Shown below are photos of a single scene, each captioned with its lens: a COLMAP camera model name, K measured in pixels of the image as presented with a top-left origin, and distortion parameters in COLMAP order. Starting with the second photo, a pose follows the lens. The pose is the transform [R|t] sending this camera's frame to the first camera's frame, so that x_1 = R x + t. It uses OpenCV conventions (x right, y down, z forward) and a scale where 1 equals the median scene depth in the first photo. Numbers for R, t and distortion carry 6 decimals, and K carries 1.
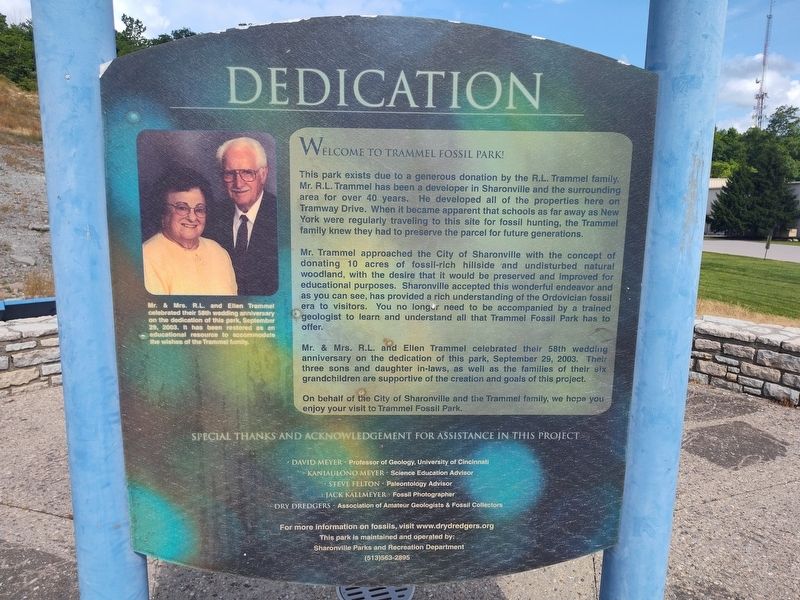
lens RADIAL K [[540.0, 0, 397.3], [0, 540.0, 298.7], [0, 0, 1]] dist [0.008541, -0.004834]
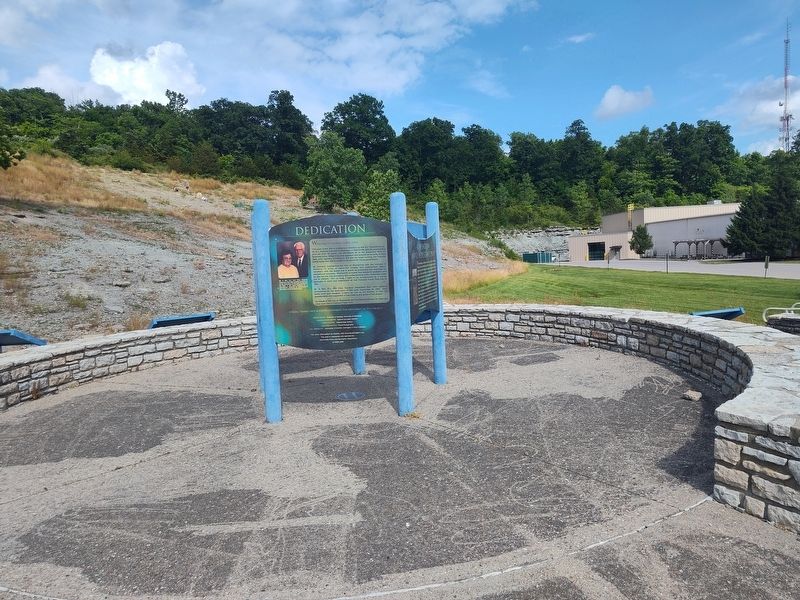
lens RADIAL K [[540.0, 0, 402.2], [0, 540.0, 300.9], [0, 0, 1]] dist [0.008541, -0.004834]
pose [[0.997009, -0.053067, -0.056190, 0.198898], [0.048802, 0.996008, -0.074739, 0.141939], [0.059932, 0.071773, 0.995619, -0.848477]]
